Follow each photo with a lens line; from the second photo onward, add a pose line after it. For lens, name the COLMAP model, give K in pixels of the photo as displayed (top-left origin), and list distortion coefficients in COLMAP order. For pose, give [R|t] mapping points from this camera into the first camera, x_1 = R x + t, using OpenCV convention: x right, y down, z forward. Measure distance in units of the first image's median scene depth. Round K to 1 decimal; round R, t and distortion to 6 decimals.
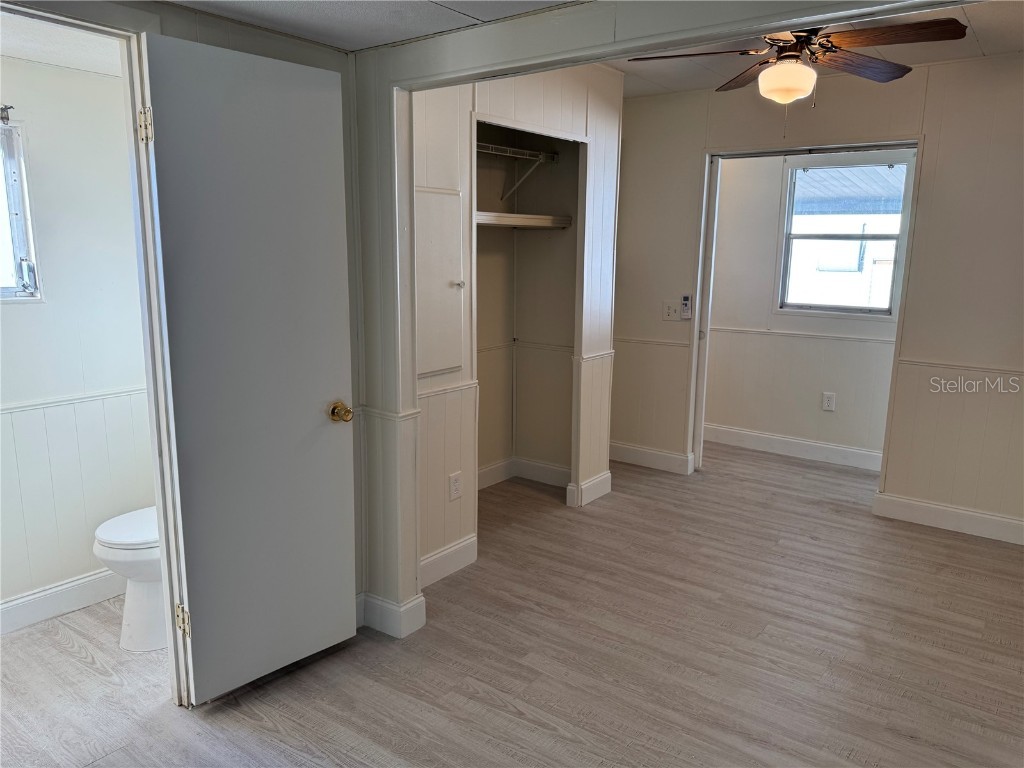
lens RADIAL K [[711.8, 0, 517.4], [0, 711.8, 360.6], [0, 0, 1]] dist [0.042629, -0.053030]
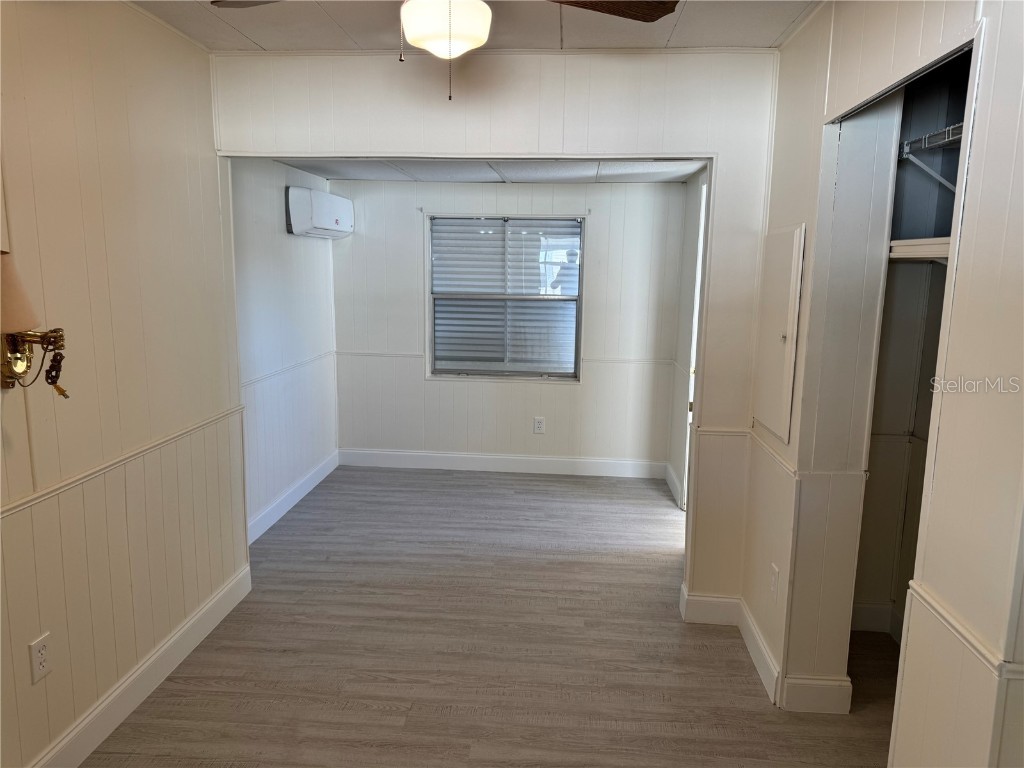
lens RADIAL K [[711.8, 0, 512.6], [0, 711.8, 381.9], [0, 0, 1]] dist [0.042629, -0.053030]
pose [[-0.836182, 0.063909, -0.544716, 0.763758], [-0.117284, 0.949377, 0.291425, -0.316113], [0.535765, 0.307571, -0.786356, 1.816296]]
